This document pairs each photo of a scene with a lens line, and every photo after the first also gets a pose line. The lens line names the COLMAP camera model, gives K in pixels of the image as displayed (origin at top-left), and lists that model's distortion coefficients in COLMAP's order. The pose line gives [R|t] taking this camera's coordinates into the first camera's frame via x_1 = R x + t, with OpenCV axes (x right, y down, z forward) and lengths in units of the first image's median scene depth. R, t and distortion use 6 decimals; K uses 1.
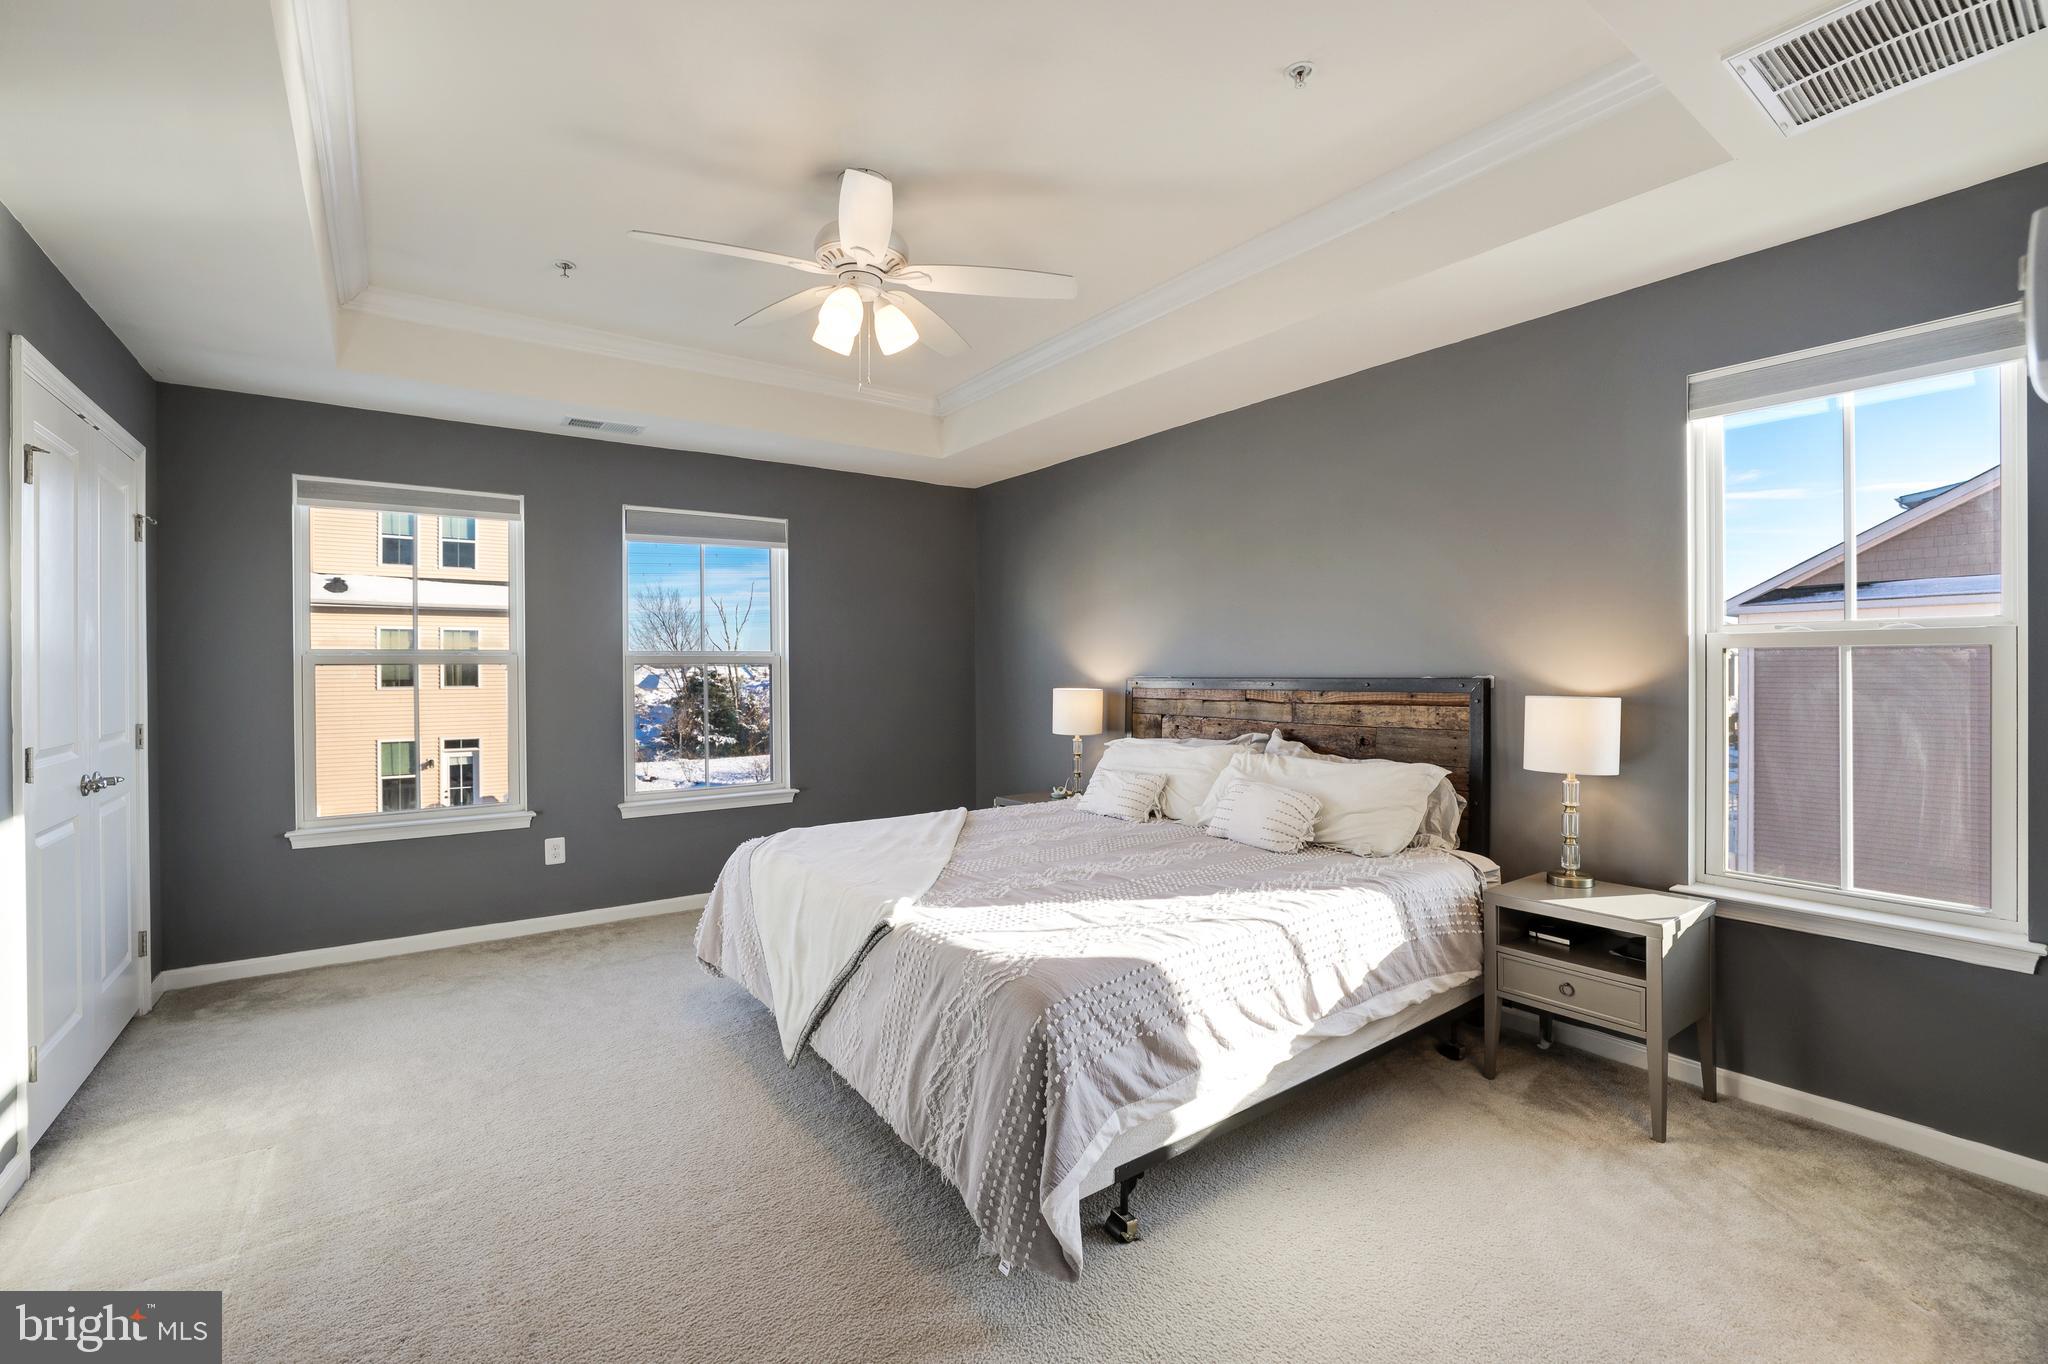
lens RADIAL K [[890.5, 0, 1029.6], [0, 890.5, 671.9], [0, 0, 1]] dist [-0.050317, 0.017685]
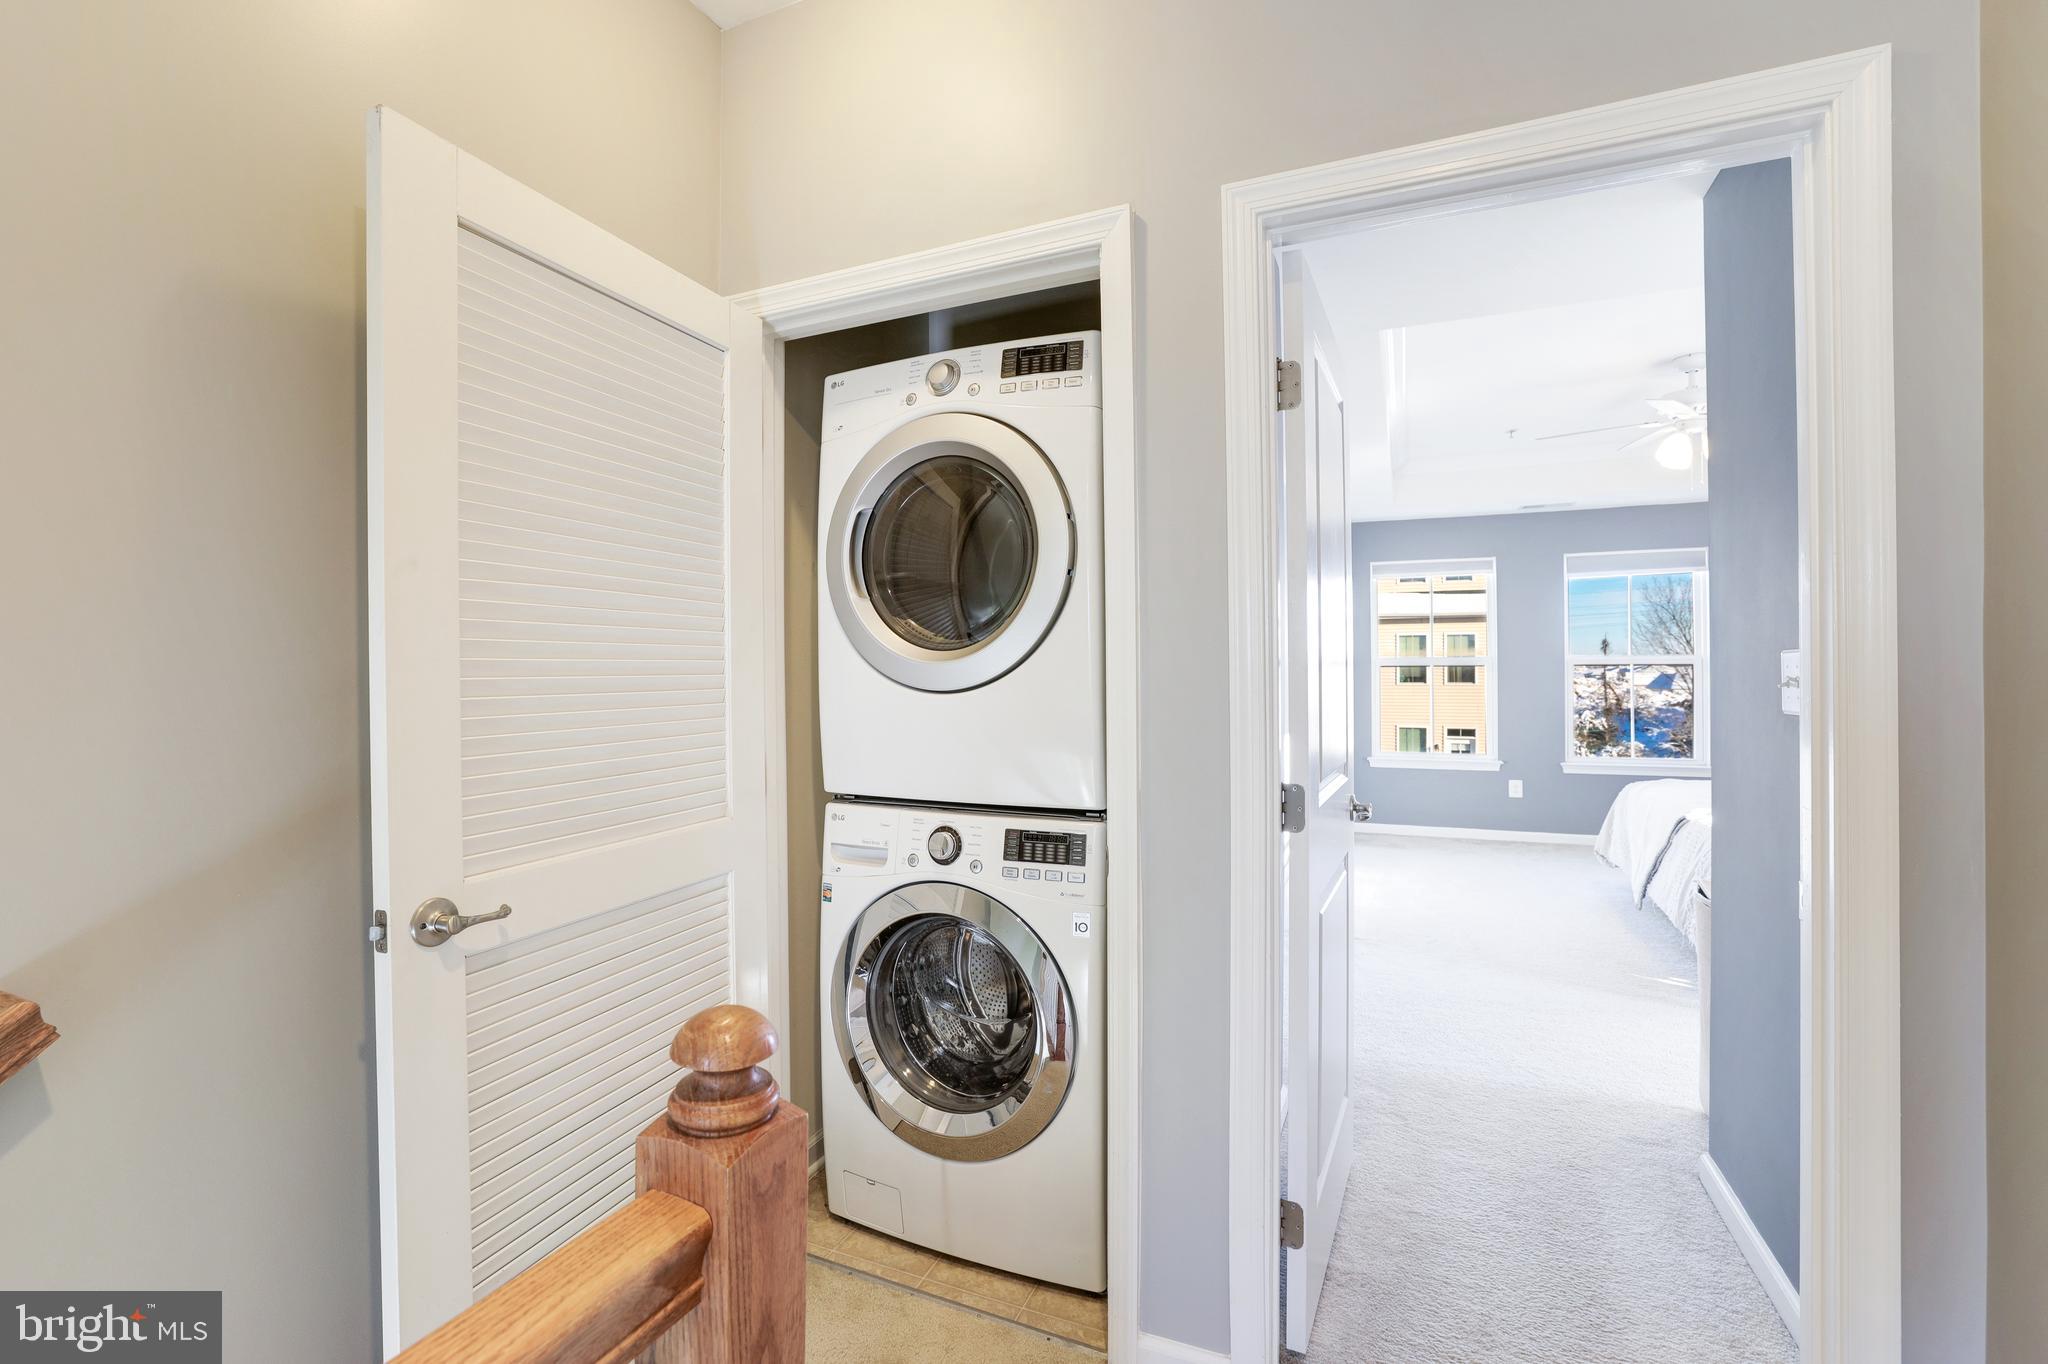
lens RADIAL K [[890.5, 0, 1023.6], [0, 890.5, 671.3], [0, 0, 1]] dist [-0.050317, 0.017685]
pose [[0.507651, 0.001360, -0.861561, 0.238849], [-0.000435, 0.999999, 0.001322, -0.000996], [0.861562, -0.000297, 0.507652, -0.360231]]
